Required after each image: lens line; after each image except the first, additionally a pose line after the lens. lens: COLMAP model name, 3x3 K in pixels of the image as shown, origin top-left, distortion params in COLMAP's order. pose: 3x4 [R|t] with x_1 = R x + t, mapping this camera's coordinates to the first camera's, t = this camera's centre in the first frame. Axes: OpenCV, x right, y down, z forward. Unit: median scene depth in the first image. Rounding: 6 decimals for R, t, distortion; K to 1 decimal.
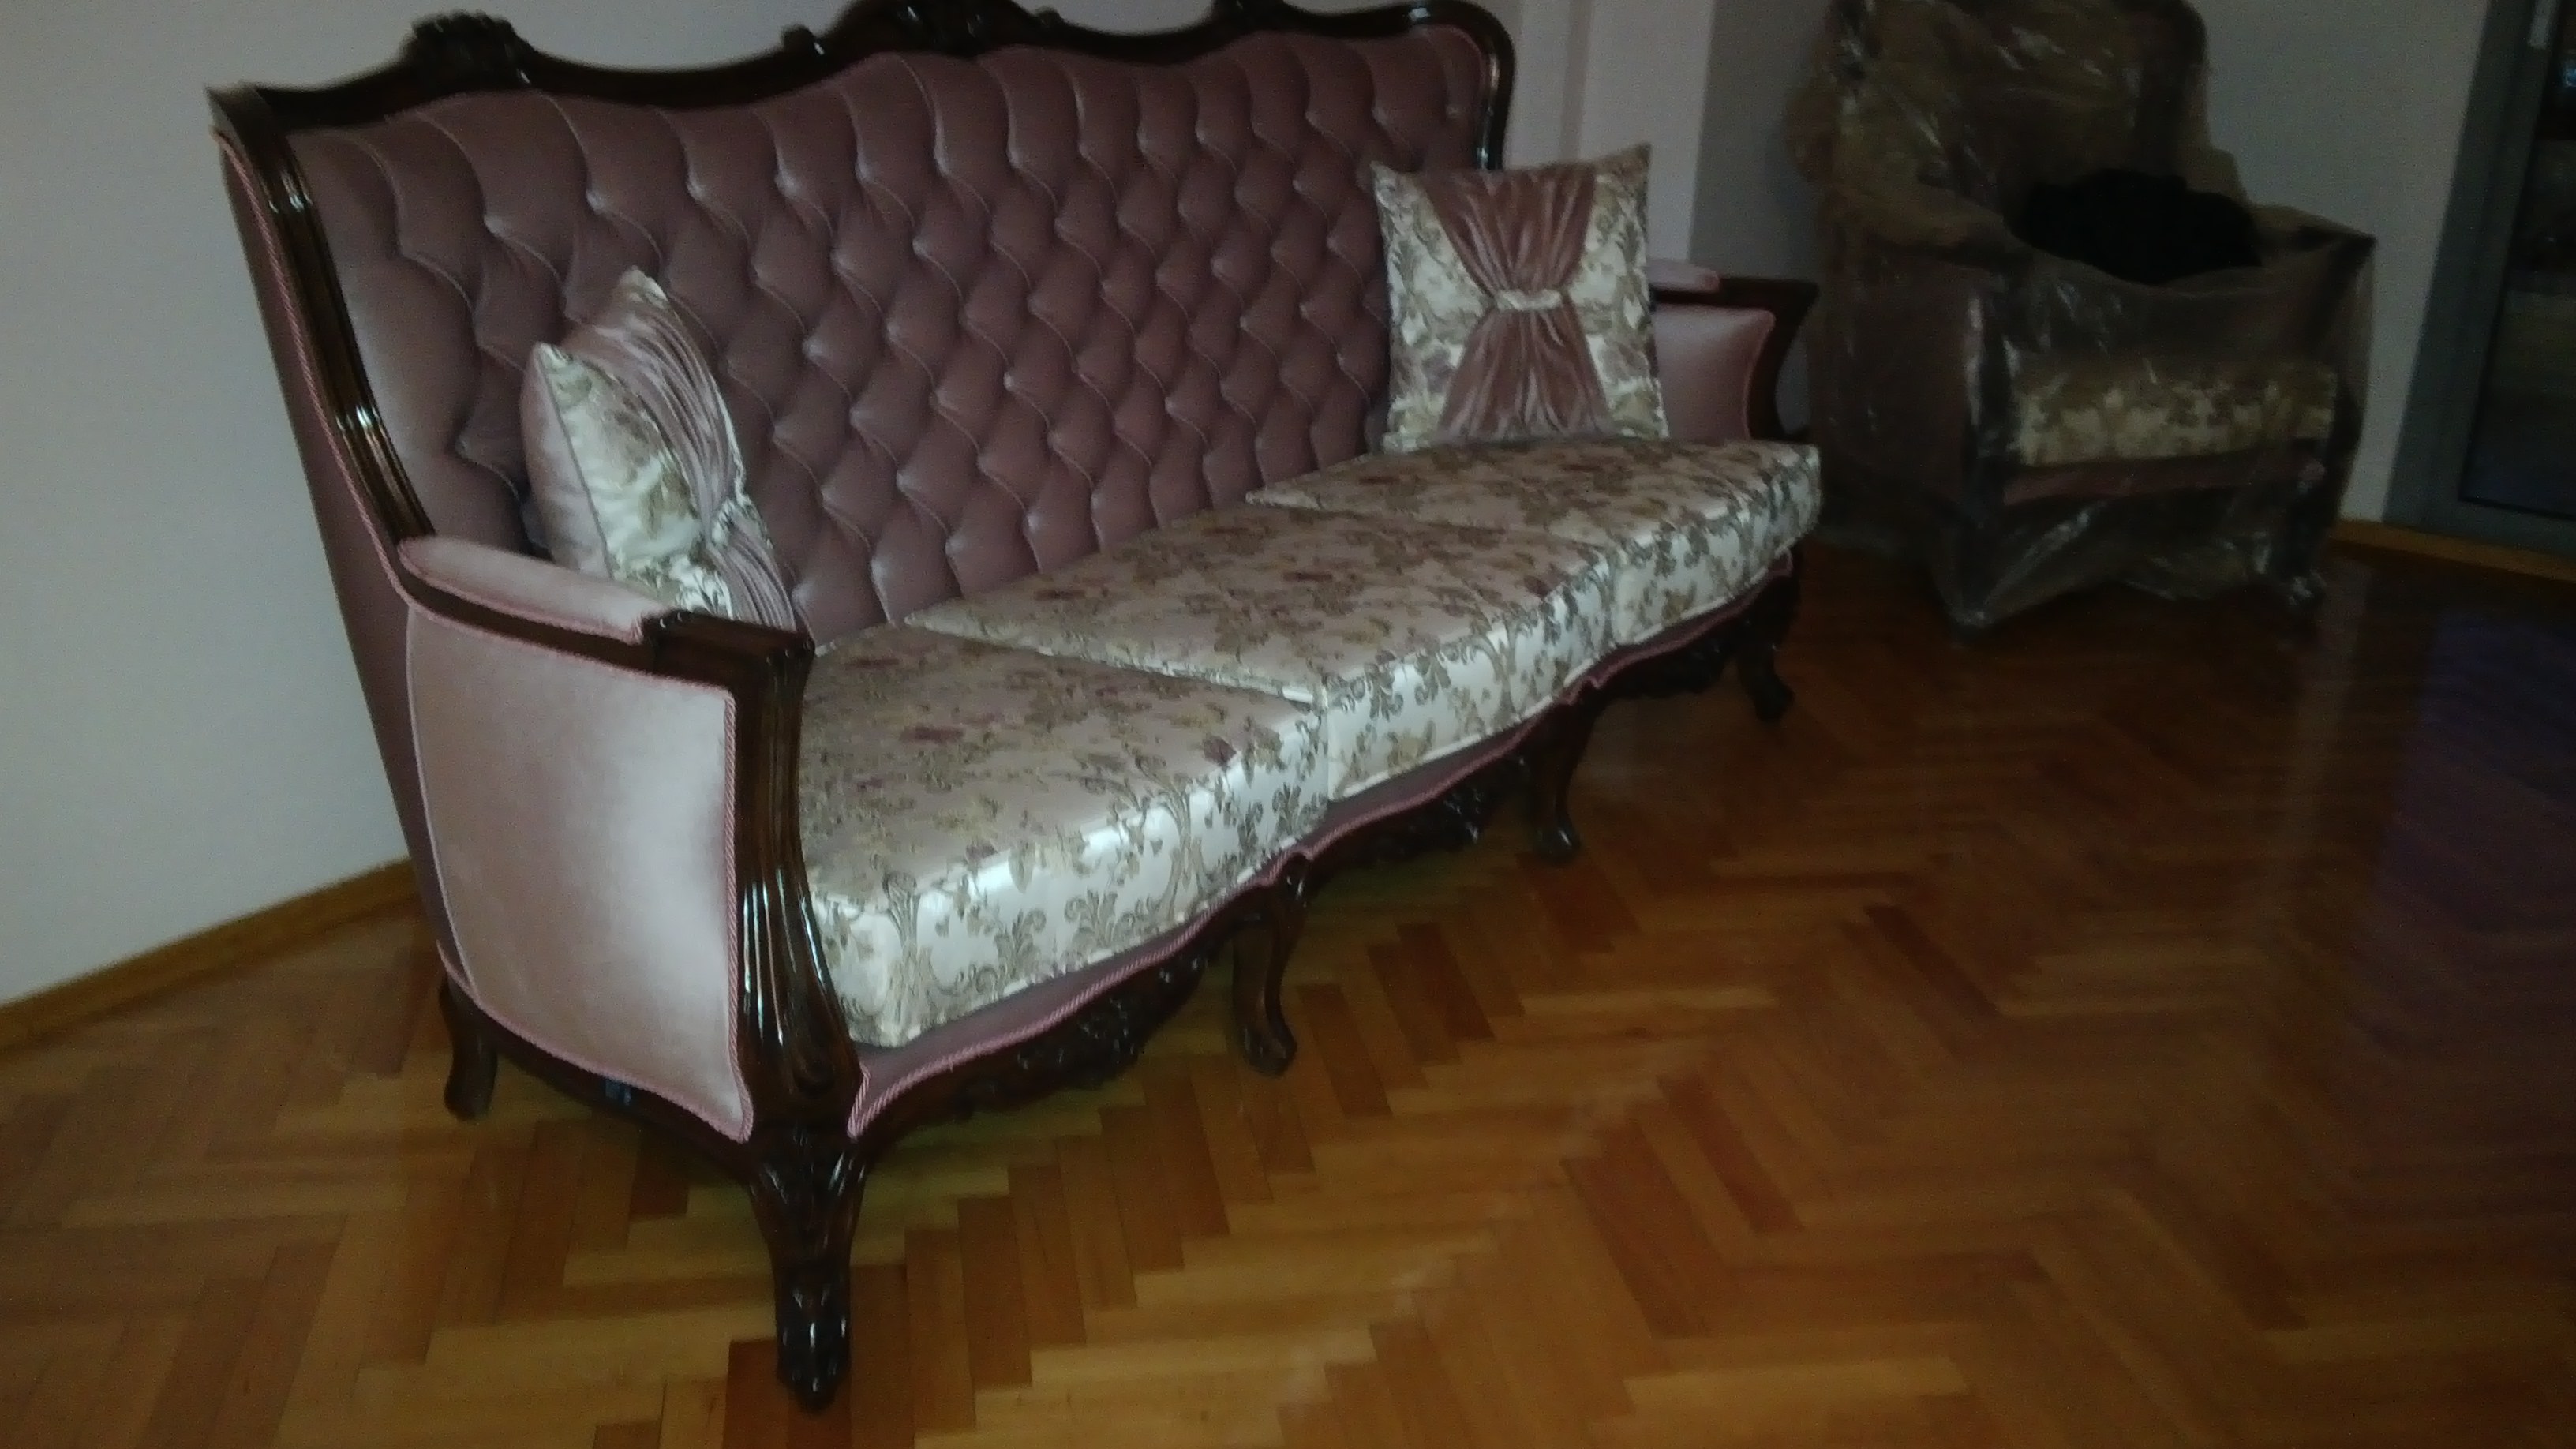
lens RADIAL K [[2427.3, 0, 1288.0], [0, 2427.3, 724.5], [0, 0, 1]] dist [0.052946, -0.008713]
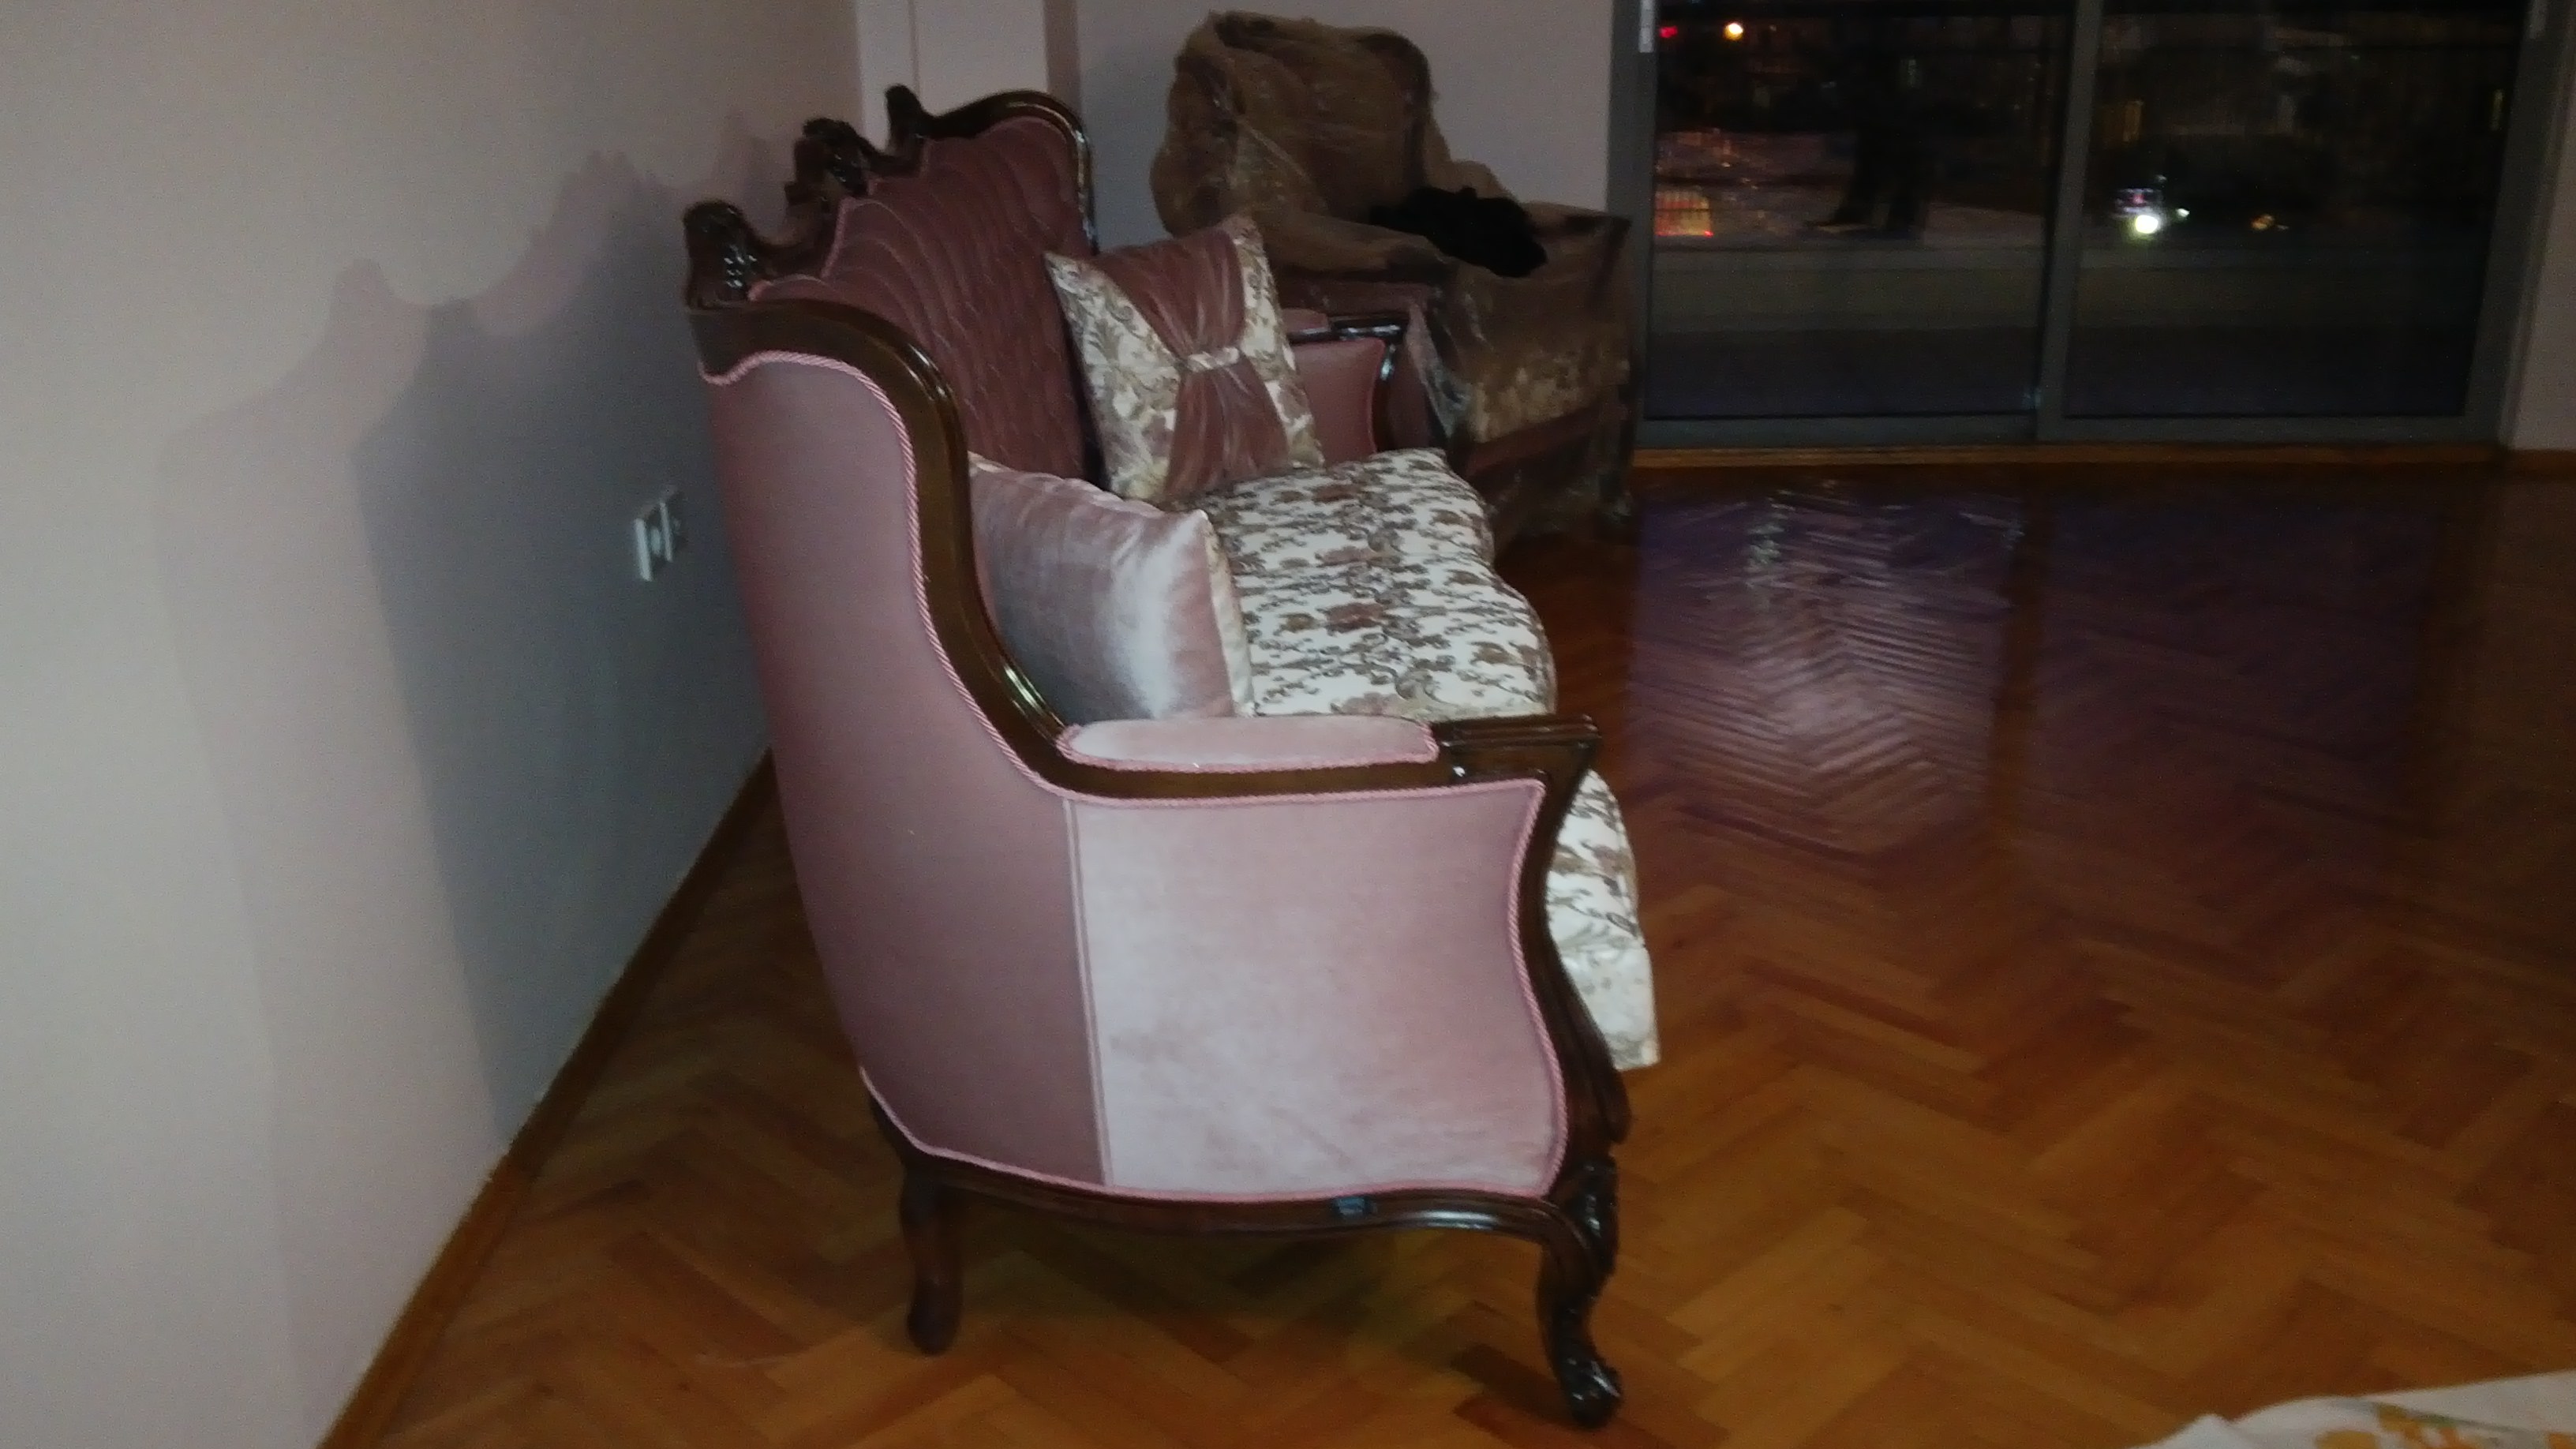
lens RADIAL K [[2427.3, 0, 1288.0], [0, 2427.3, 724.5], [0, 0, 1]] dist [0.052946, -0.008713]
pose [[0.837147, -0.223071, 0.499423, -0.449922], [0.231193, 0.971795, 0.046527, -0.058883], [-0.495716, 0.076513, 0.865108, 0.058688]]
